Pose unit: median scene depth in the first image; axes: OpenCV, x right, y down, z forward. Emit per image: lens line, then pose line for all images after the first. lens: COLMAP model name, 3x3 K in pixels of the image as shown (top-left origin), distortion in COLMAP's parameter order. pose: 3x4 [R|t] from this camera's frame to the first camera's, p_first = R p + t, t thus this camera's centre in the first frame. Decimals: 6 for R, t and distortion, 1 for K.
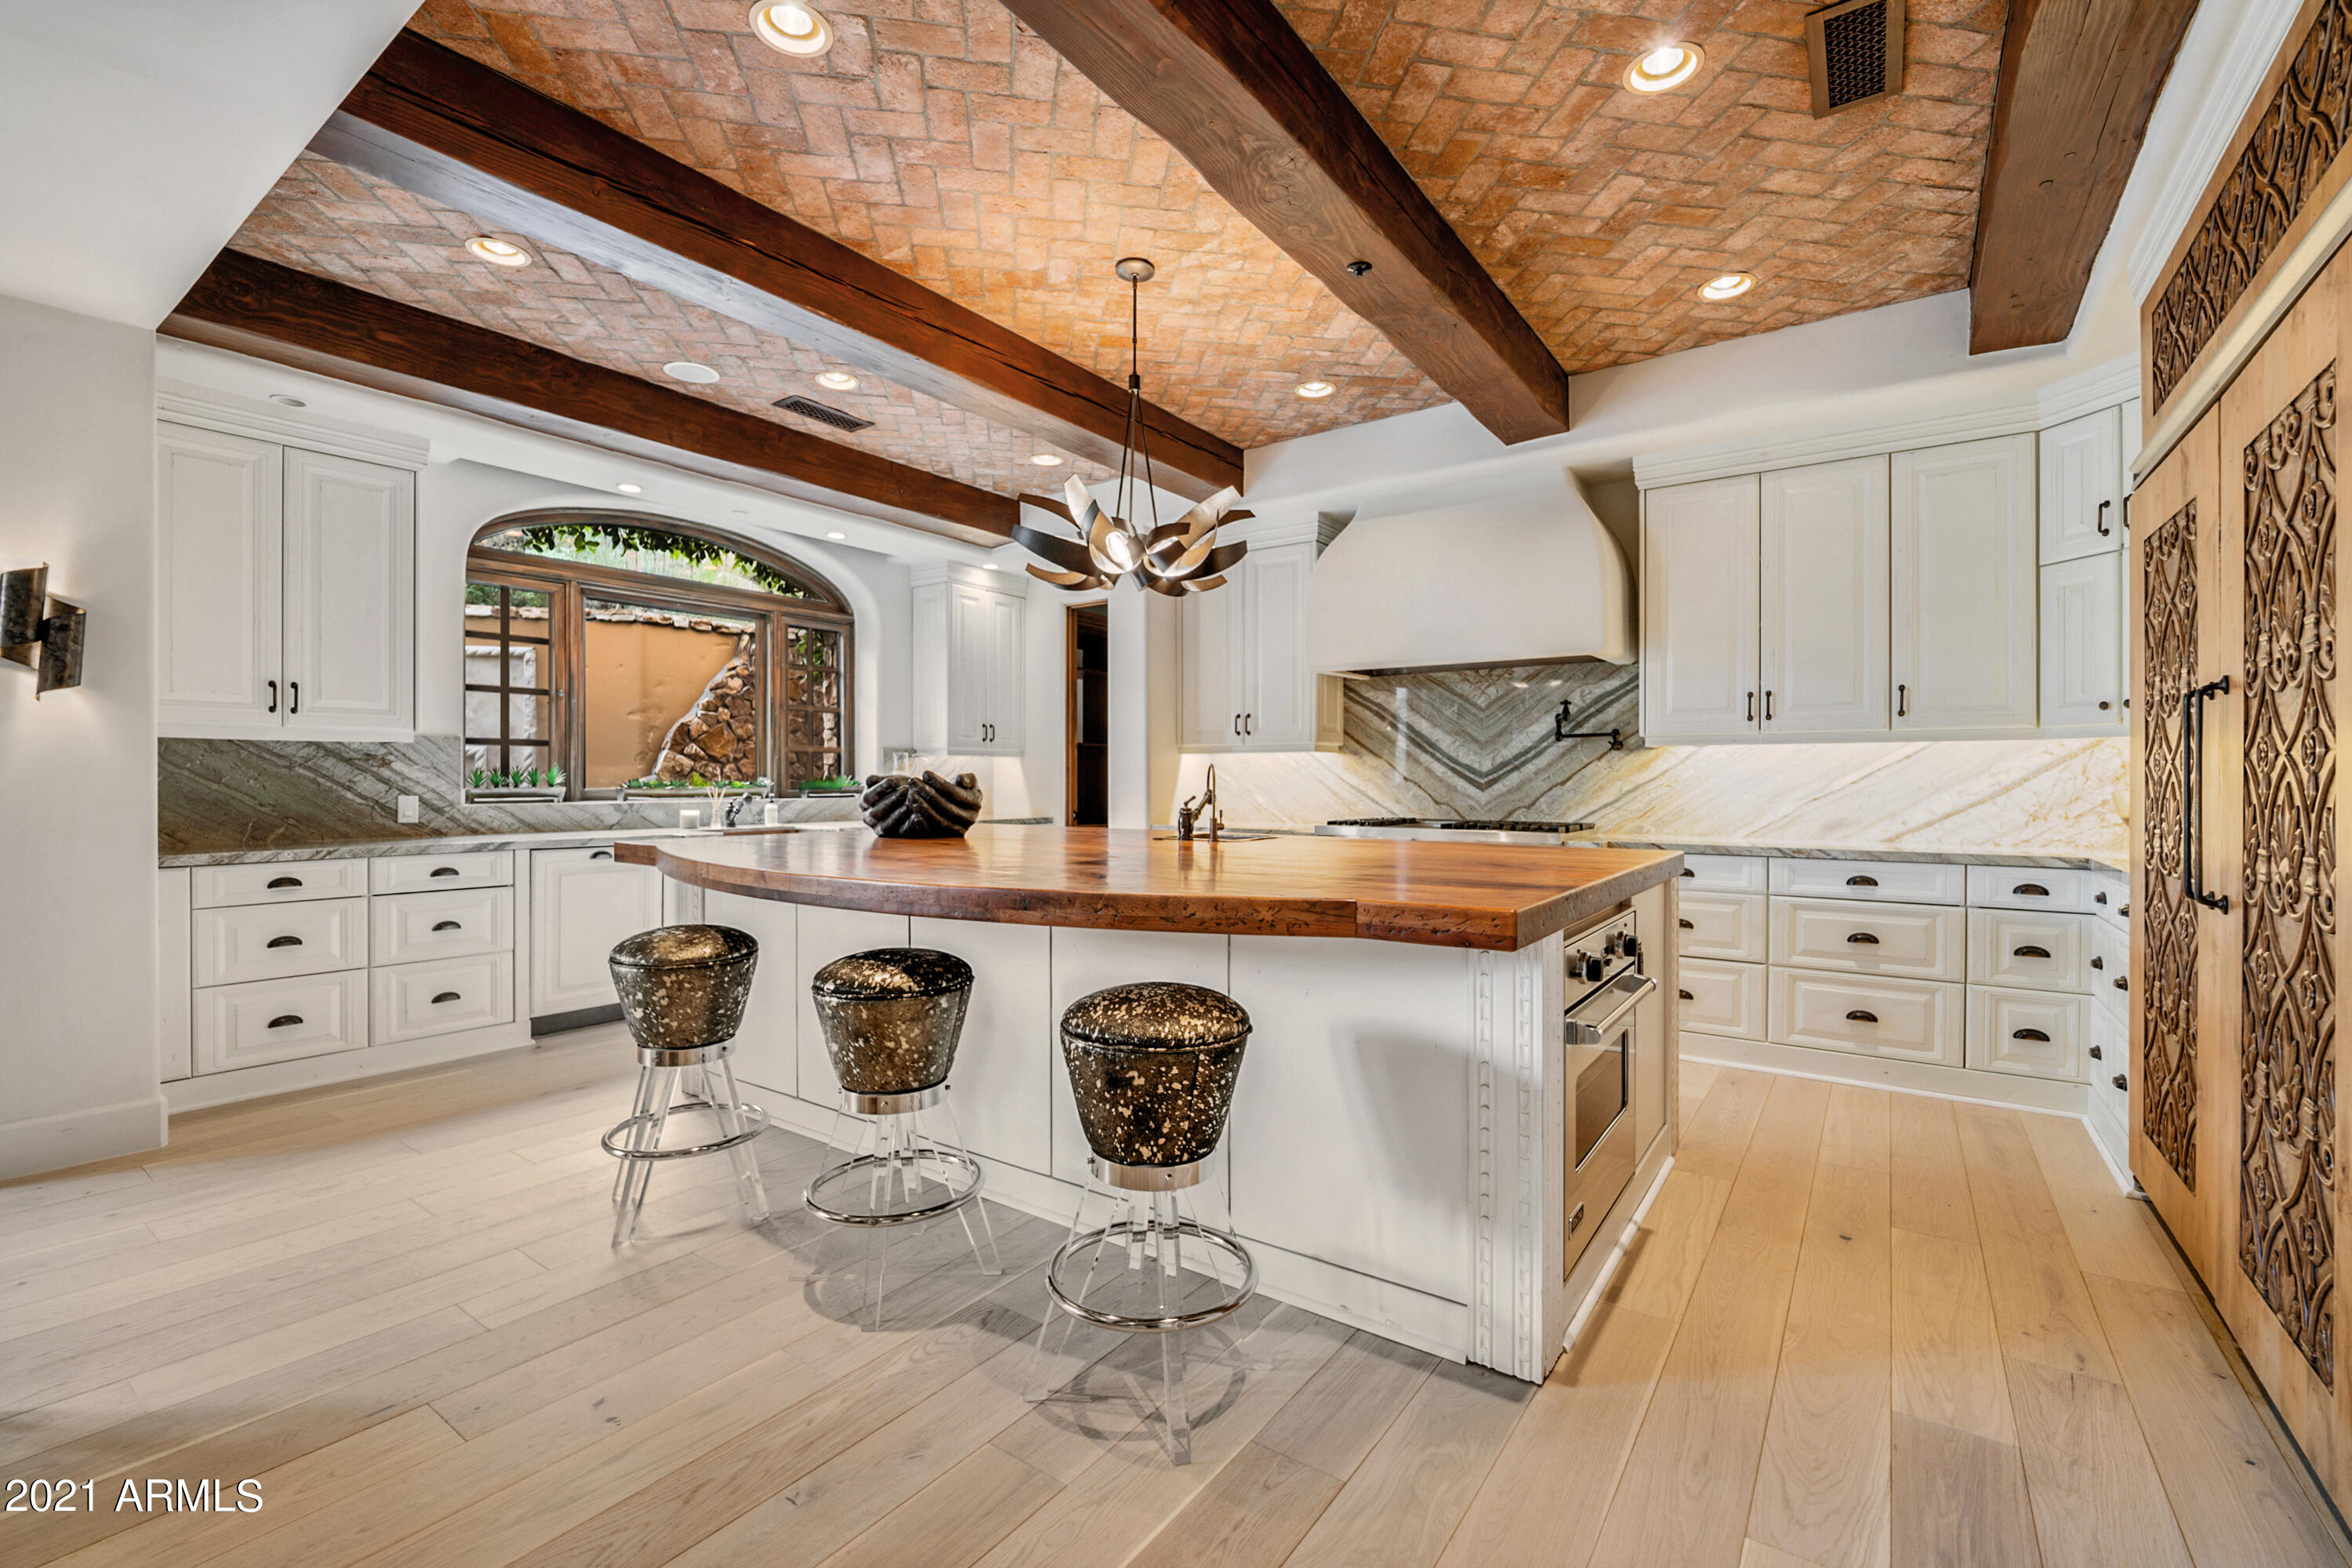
lens RADIAL K [[1020.1, 0, 1184.2], [0, 1020.1, 784.1], [0, 0, 1]] dist [-0.002724, -0.005147]
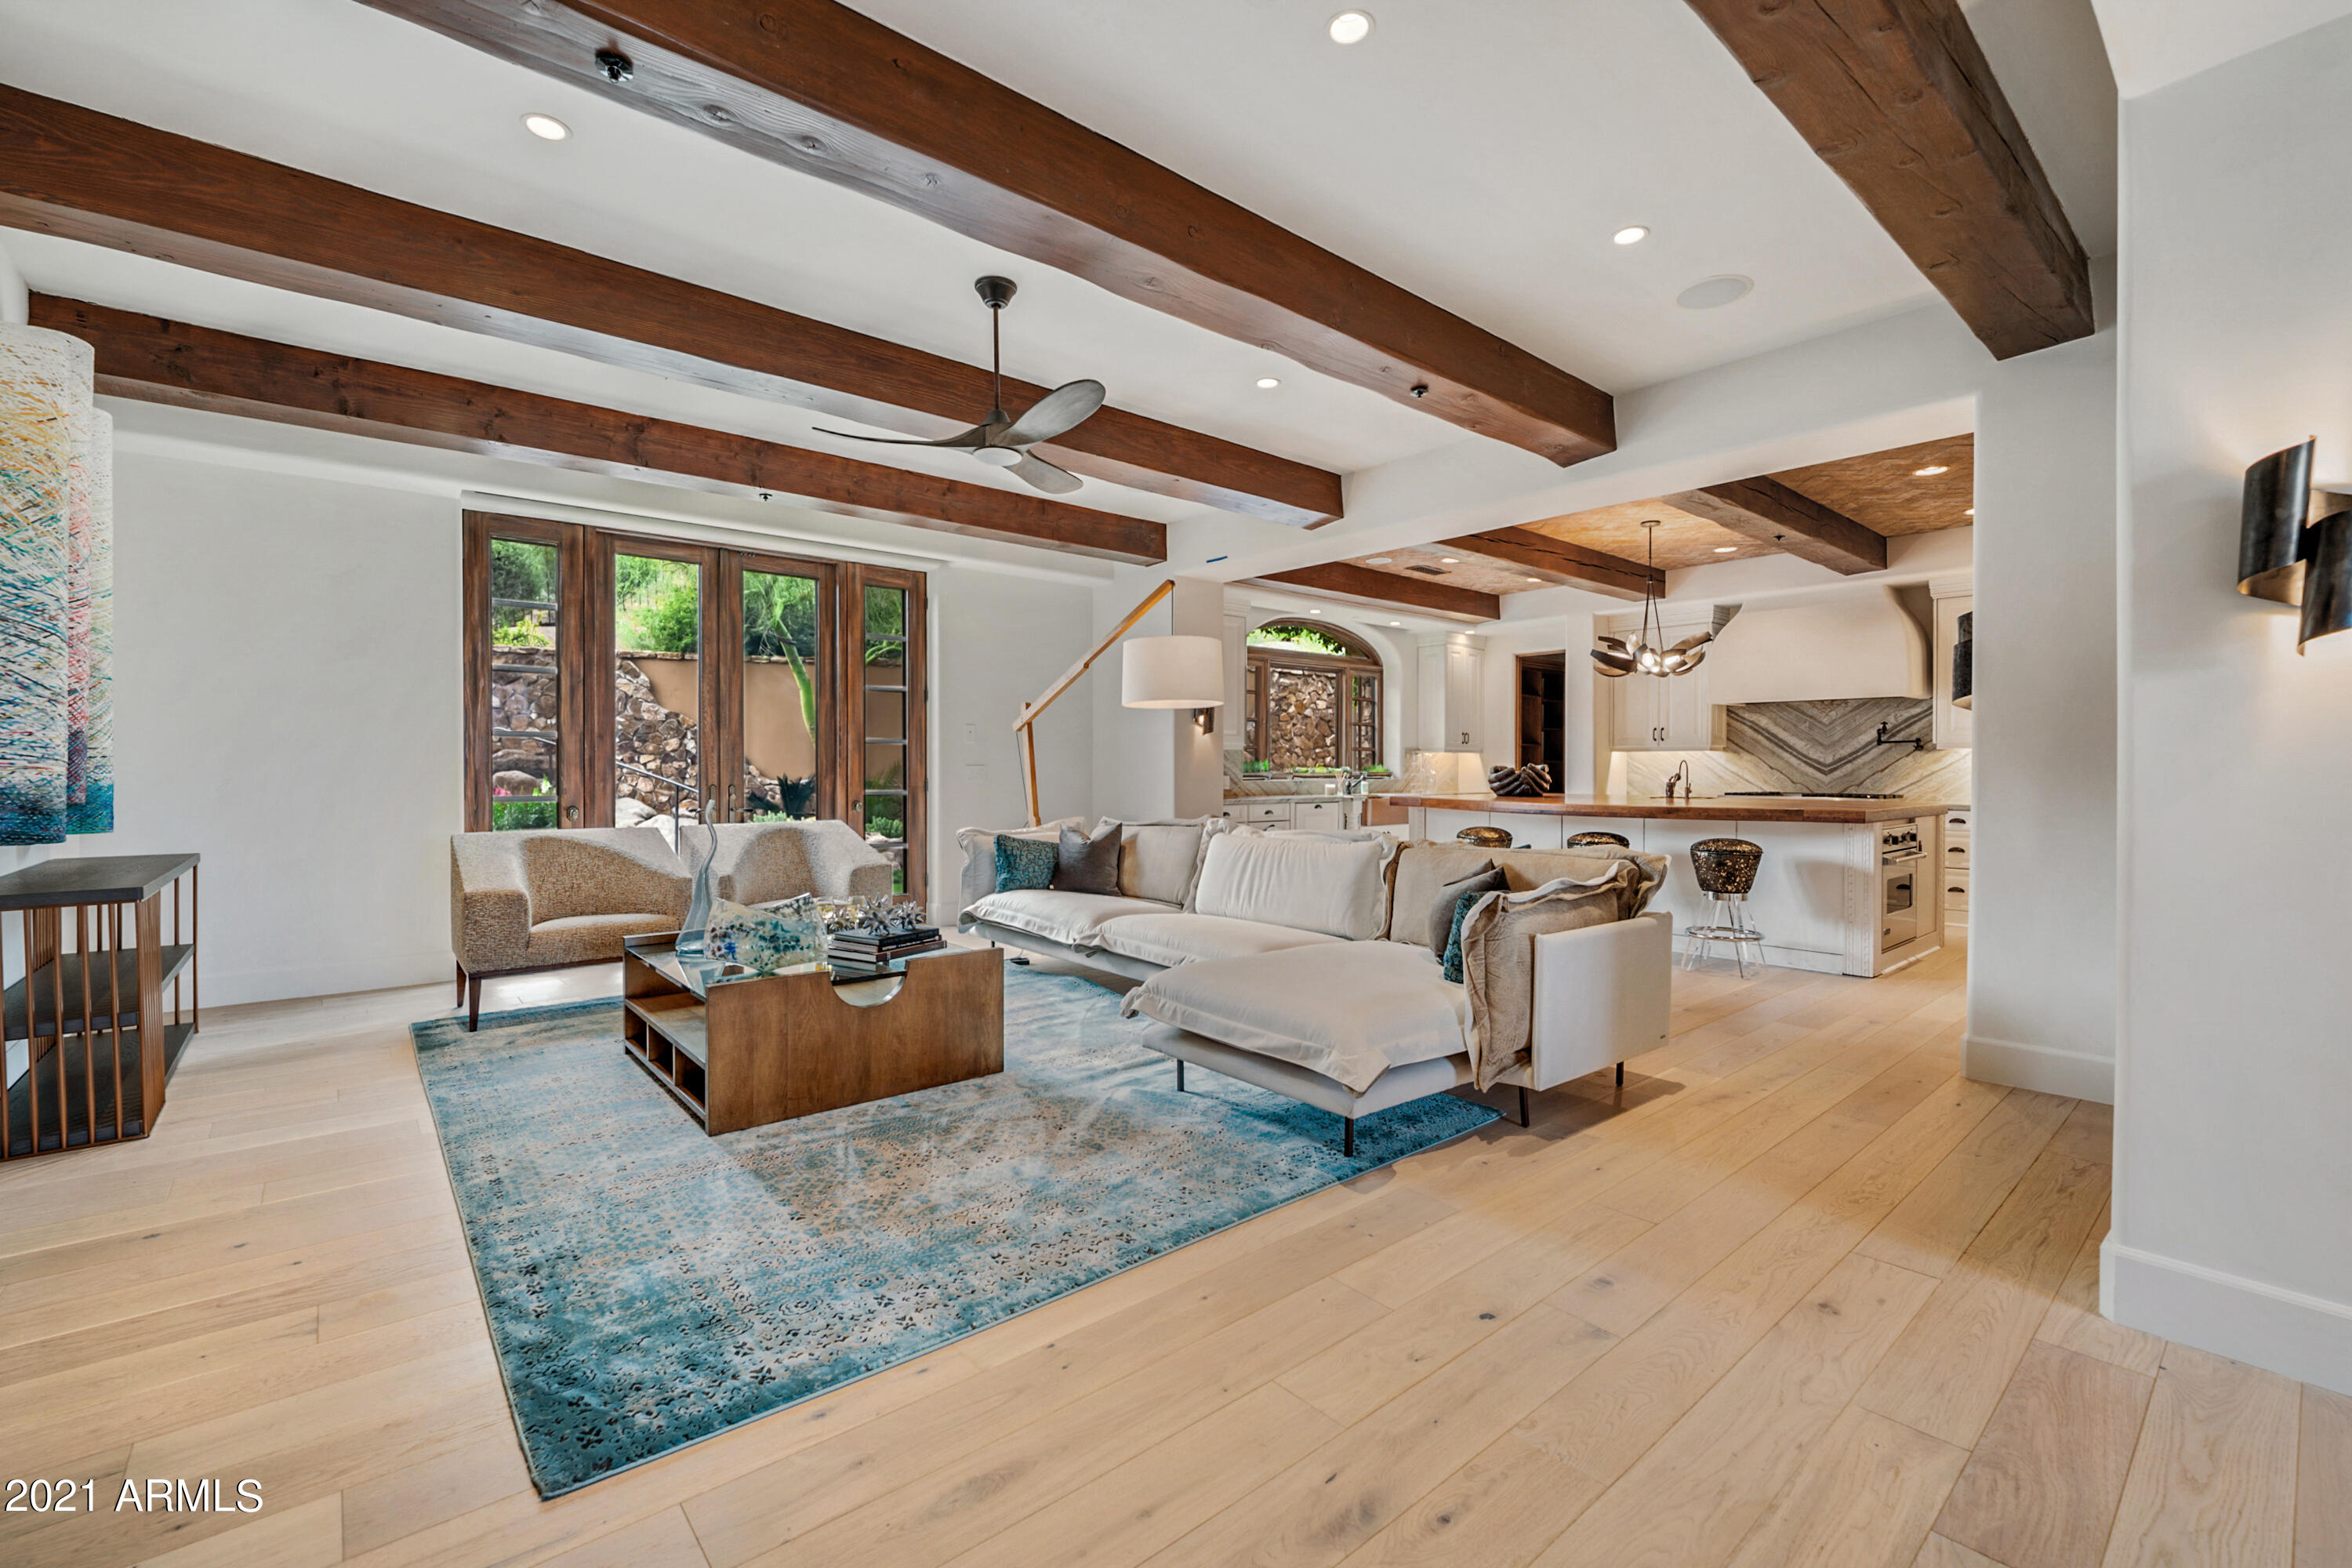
lens RADIAL K [[1020.1, 0, 1179.6], [0, 1020.1, 776.4], [0, 0, 1]] dist [-0.002724, -0.005147]
pose [[0.969215, 0.002039, -0.246206, -0.321811], [-0.001275, 0.999994, 0.003262, 0.004697], [0.246211, -0.002848, 0.969212, -0.867217]]
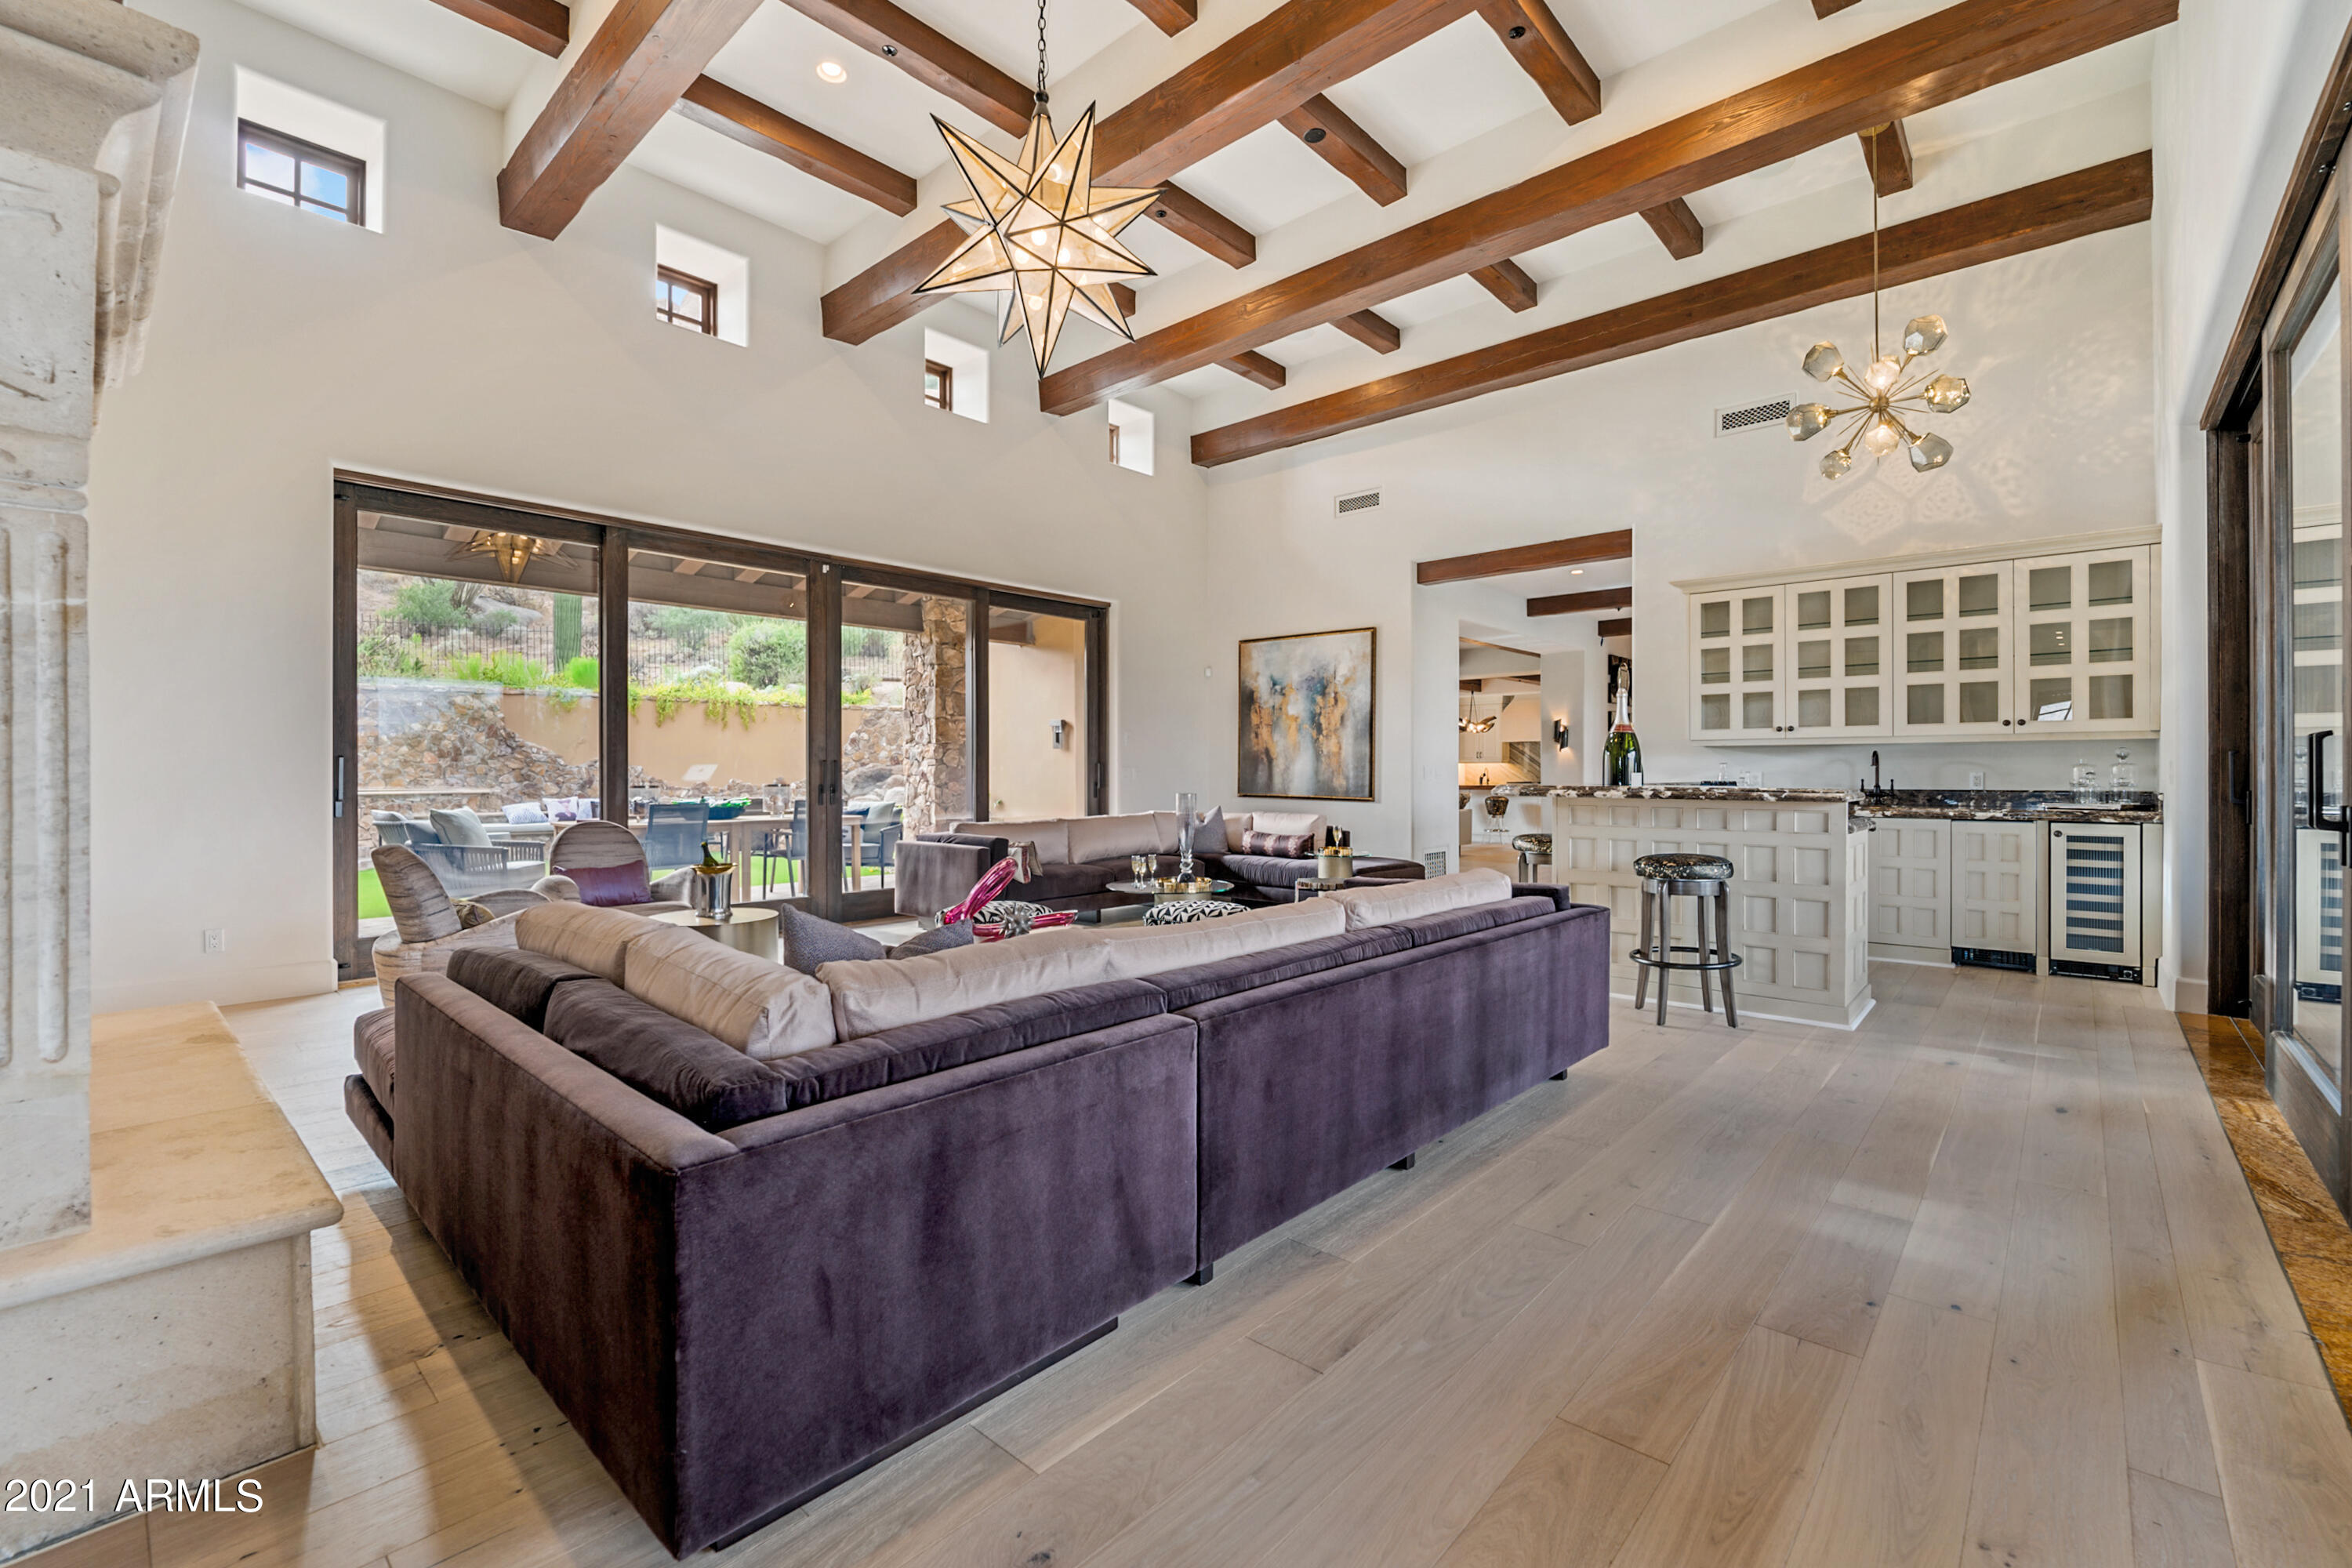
lens RADIAL K [[1020.1, 0, 1165.6], [0, 1020.1, 778.7], [0, 0, 1]] dist [-0.002724, -0.005147]
pose [[0.991199, 0.000598, -0.132376, -0.603849], [-0.000526, 1.000000, 0.000574, 0.021174], [0.132377, -0.000499, 0.991199, -2.820891]]
